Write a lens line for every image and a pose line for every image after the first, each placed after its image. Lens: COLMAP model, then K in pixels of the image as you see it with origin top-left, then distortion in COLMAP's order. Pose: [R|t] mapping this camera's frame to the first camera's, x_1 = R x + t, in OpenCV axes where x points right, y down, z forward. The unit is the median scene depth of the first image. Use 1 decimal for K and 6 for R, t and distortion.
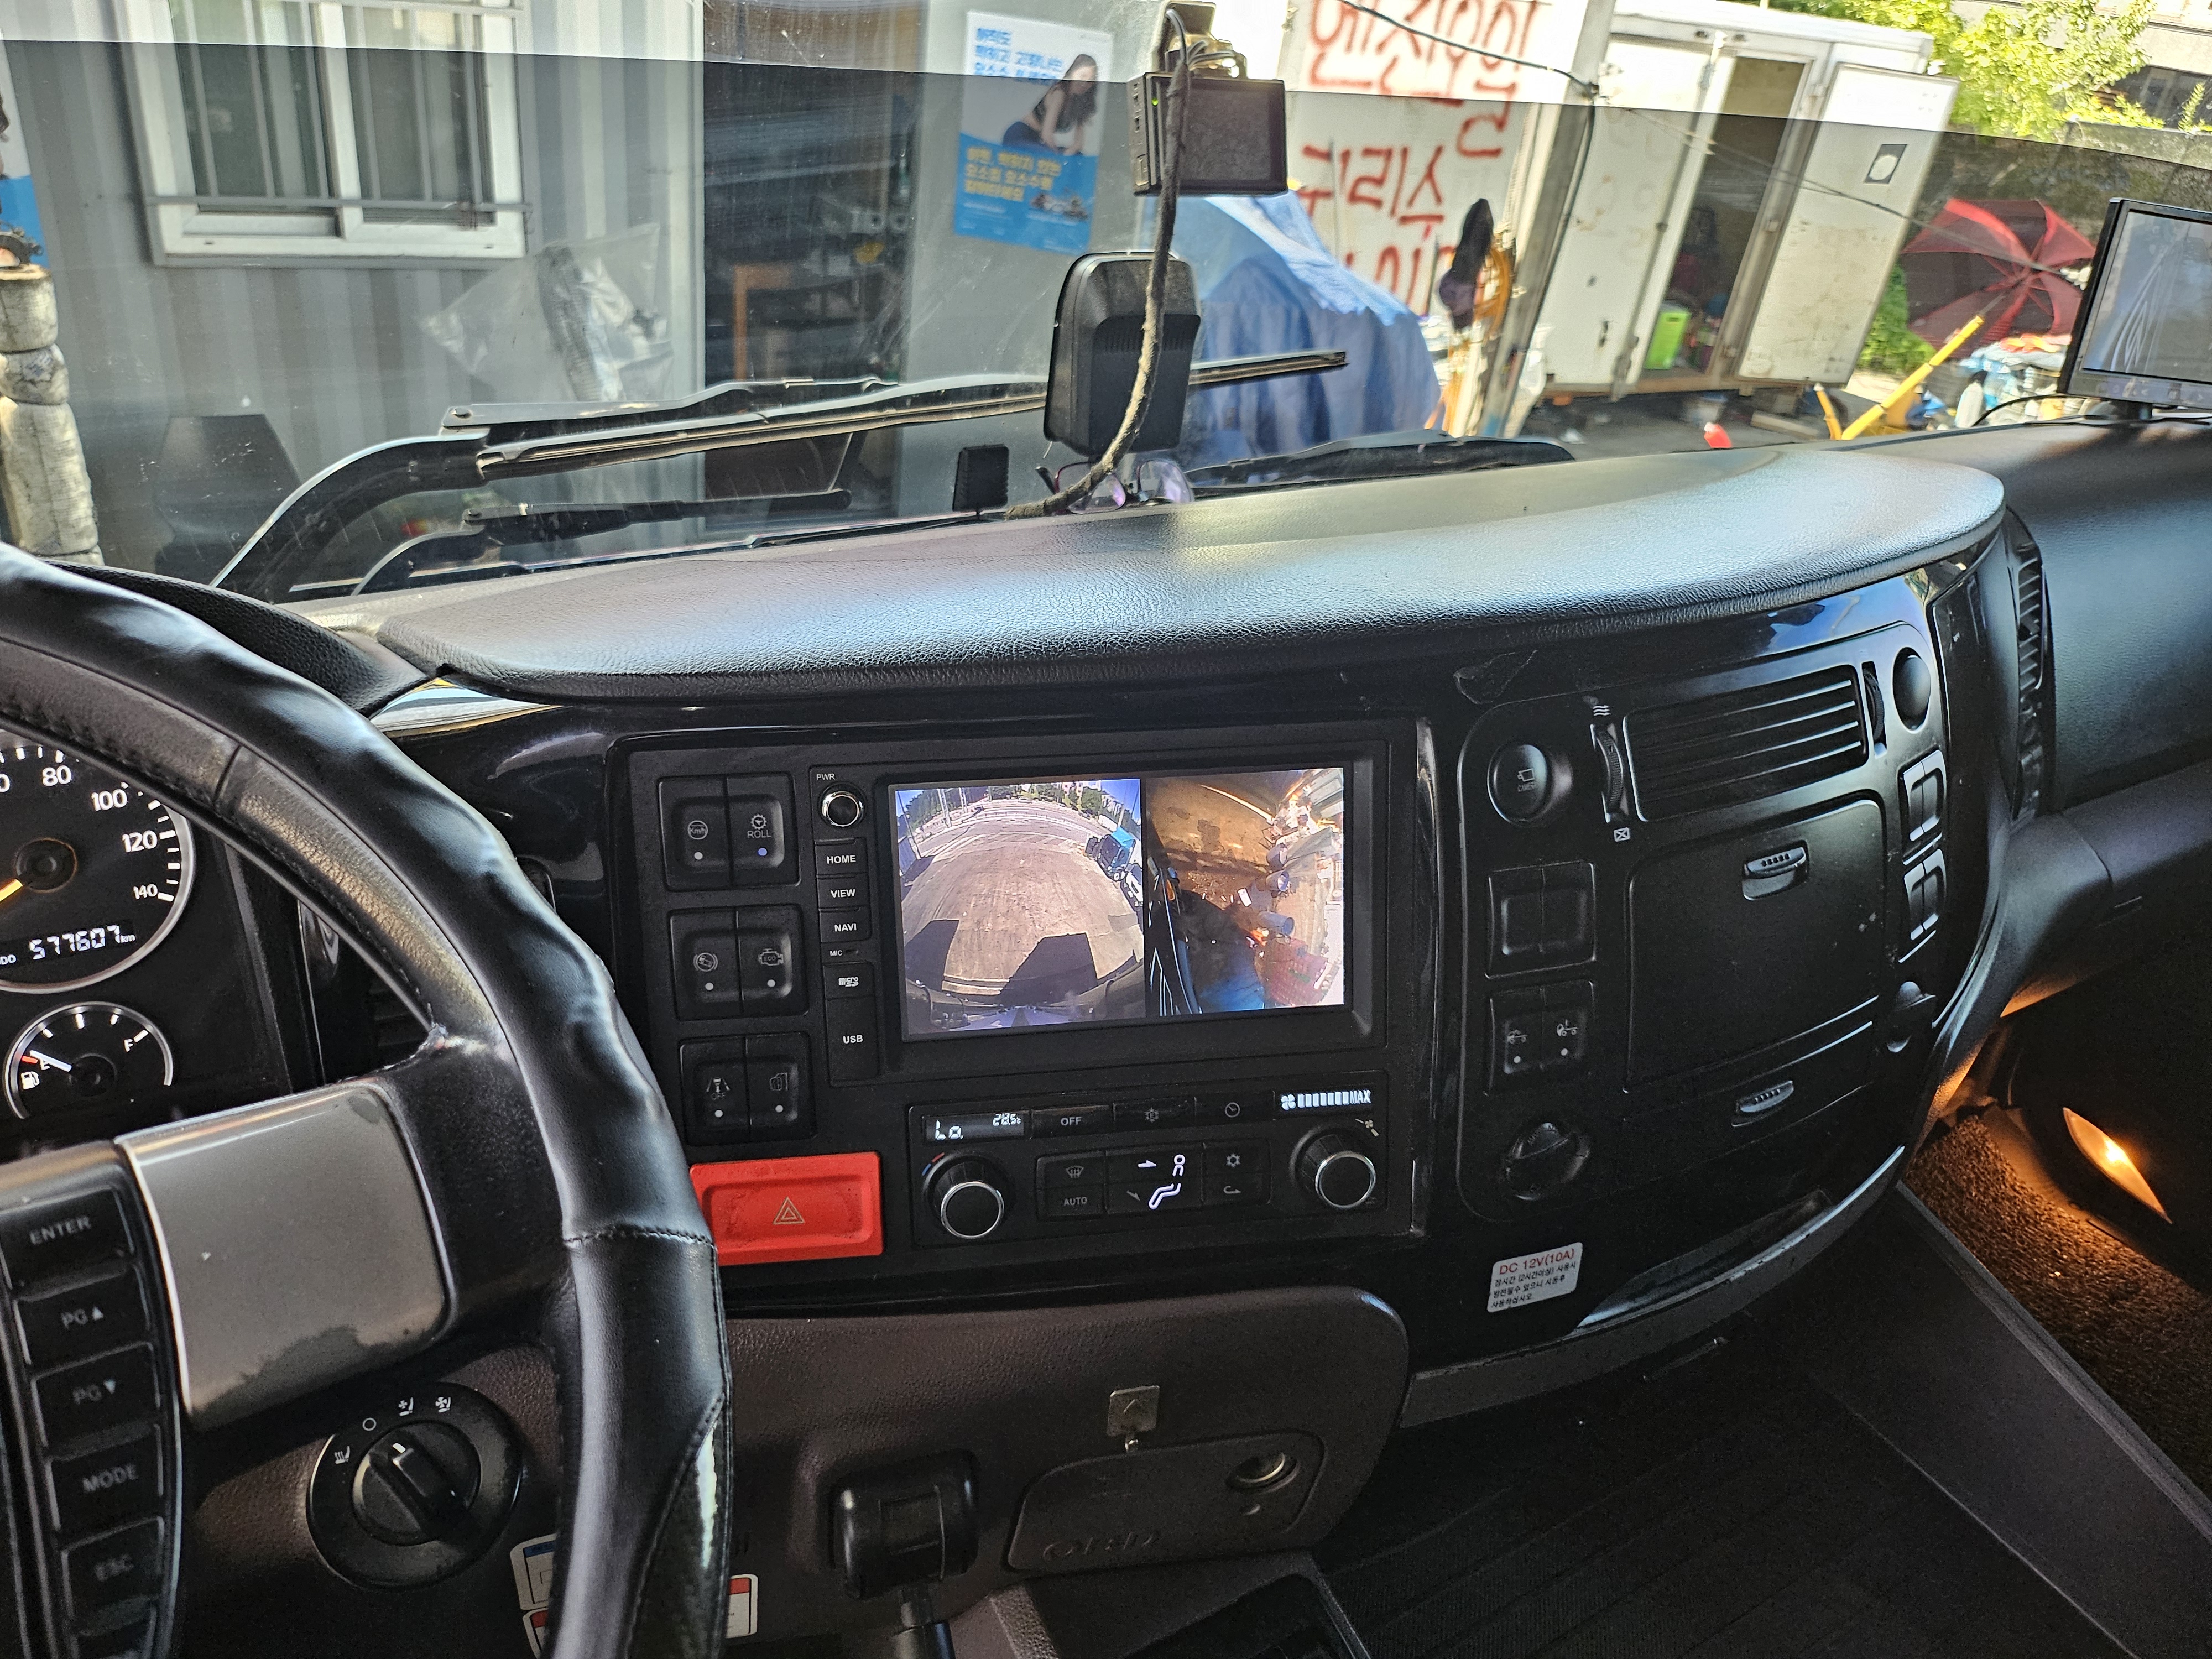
lens RADIAL K [[1568.8, 0, 1091.7], [0, 1568.8, 832.7], [0, 0, 1]] dist [0.062025, -0.061570]
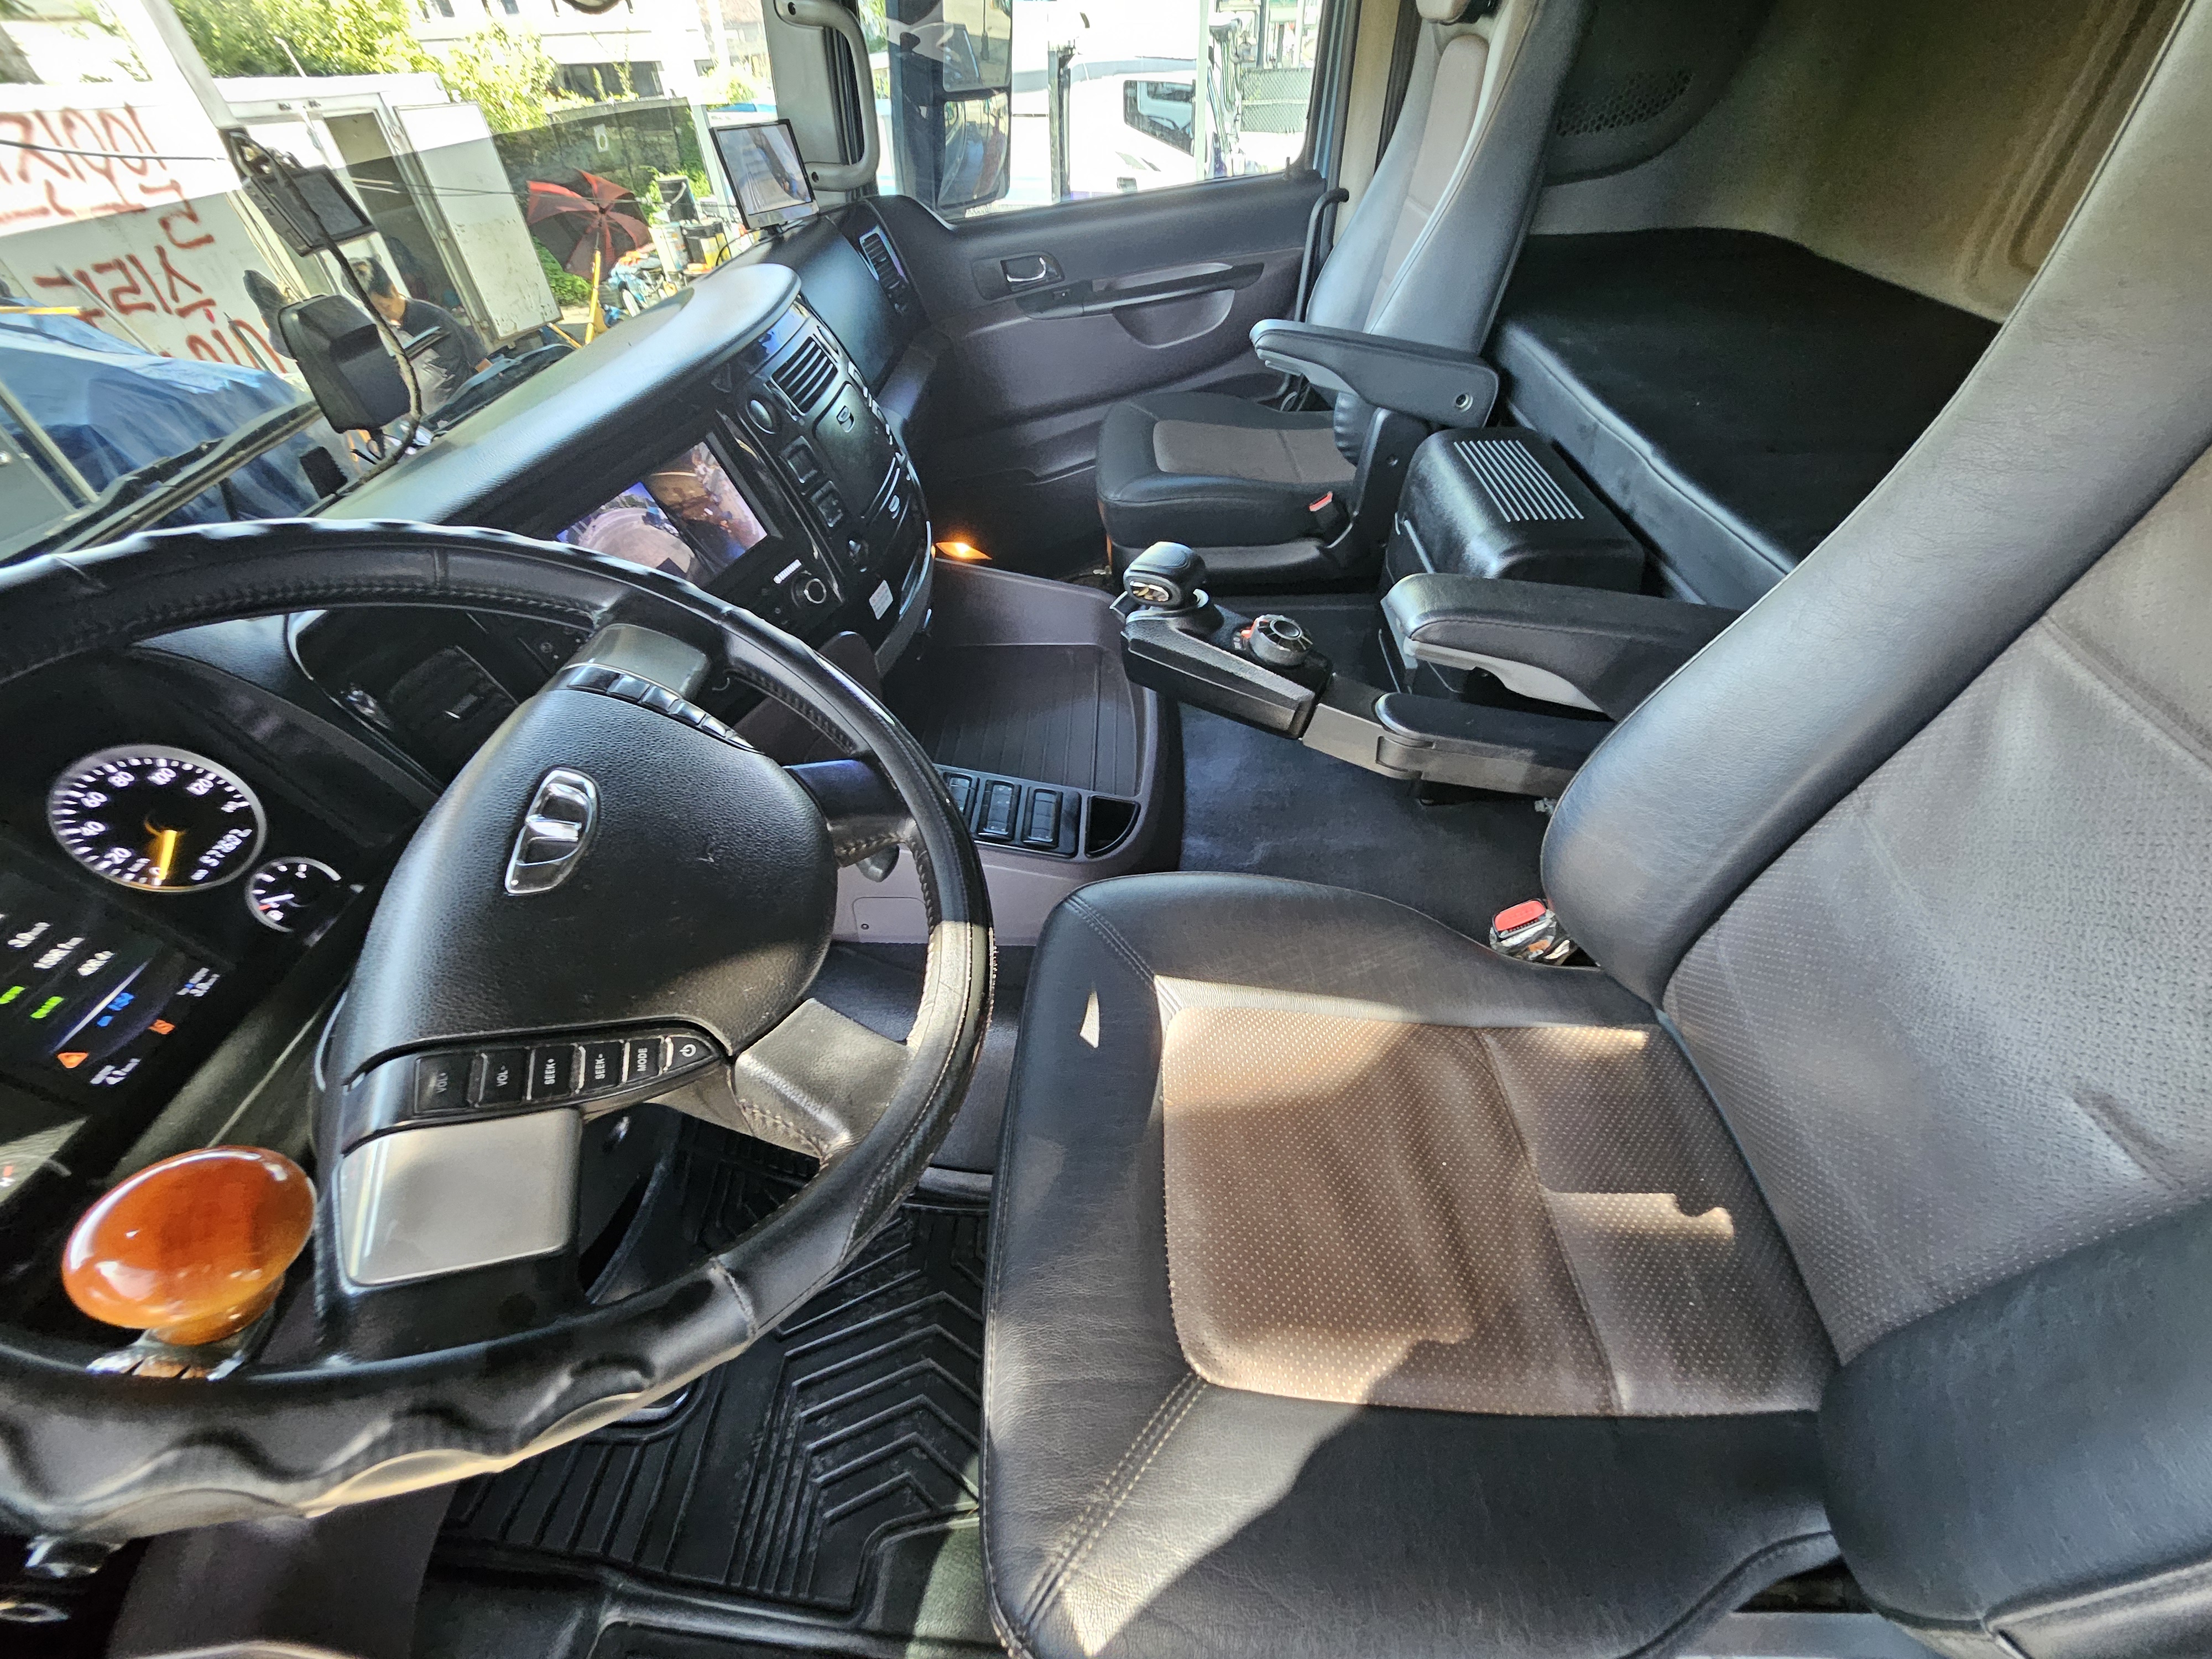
lens RADIAL K [[873.5, 0, 1106.0], [0, 873.5, 829.5], [0, 0, 1]] dist [-0.008382, 0.002472]
pose [[0.533372, -0.669897, 0.516481, -0.384956], [0.512412, 0.741685, 0.432825, 0.088731], [-0.673014, 0.033794, 0.738857, -0.240318]]
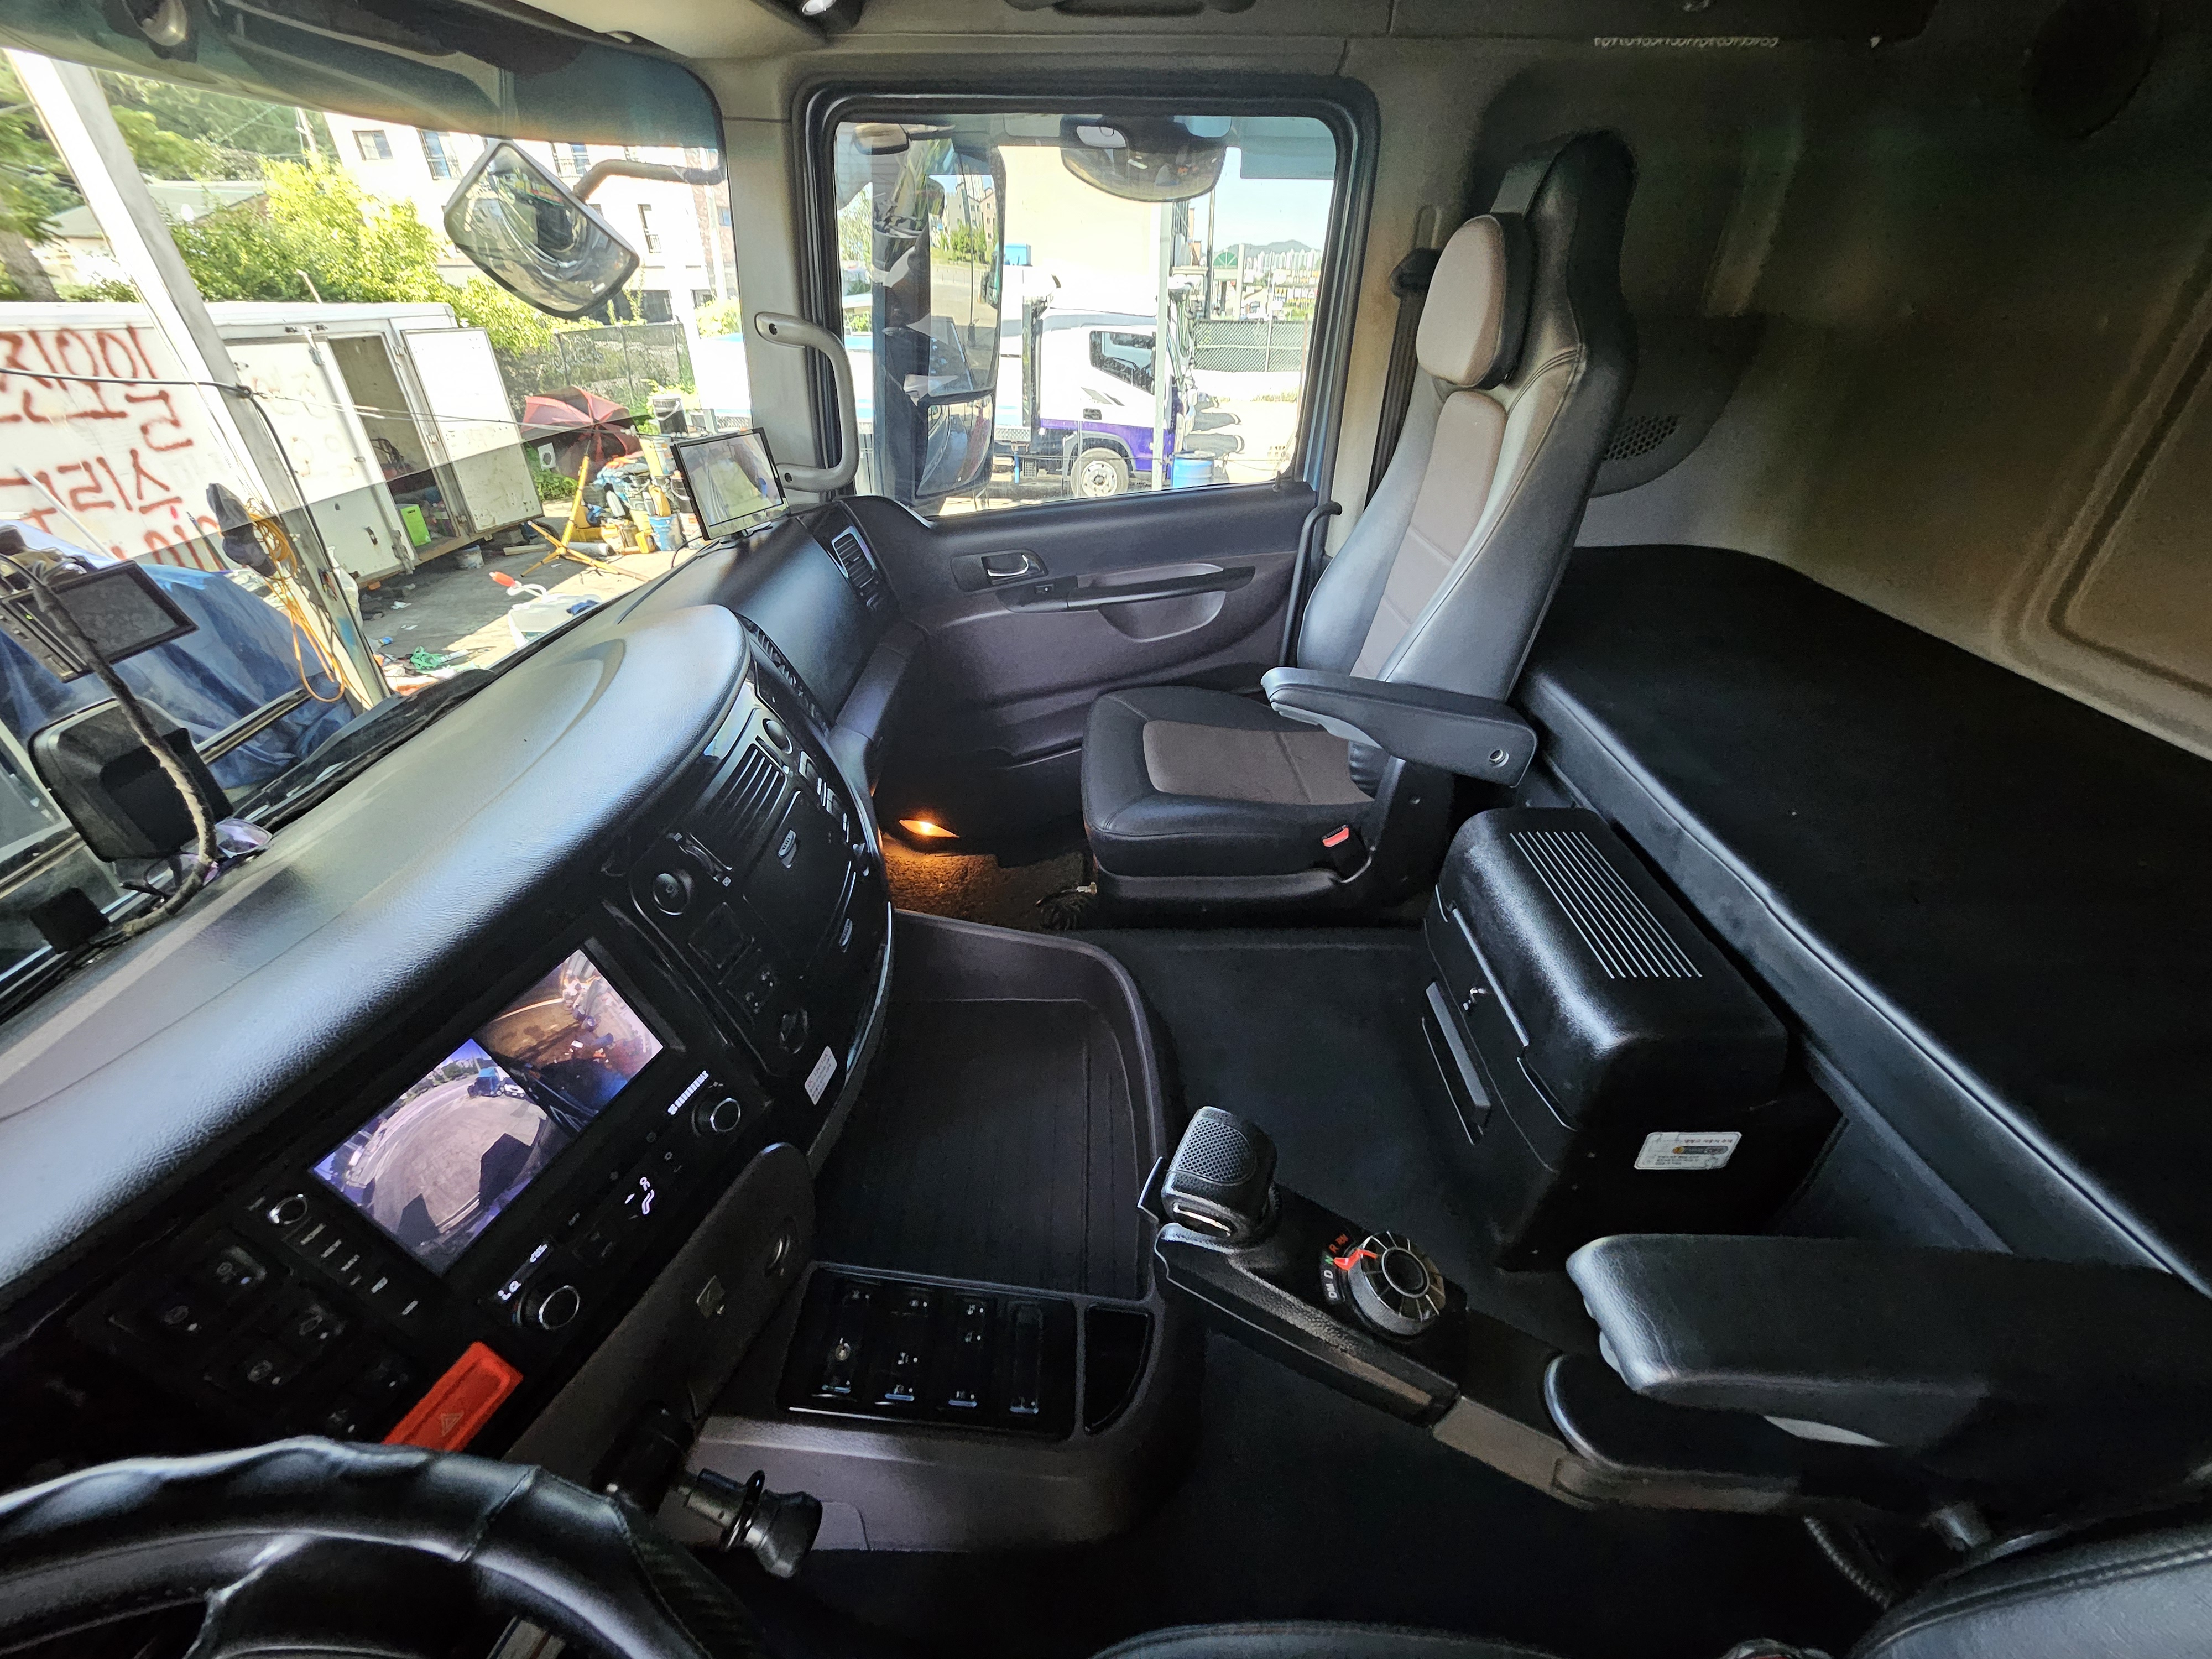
lens RADIAL K [[869.8, 0, 1103.7], [0, 869.8, 821.3], [0, 0, 1]] dist [-0.003530, 0.000155]
pose [[0.511461, -0.555724, 0.655422, -0.061810], [0.486879, 0.815902, 0.311854, -0.113236], [-0.708065, 0.159610, 0.687872, -0.061737]]
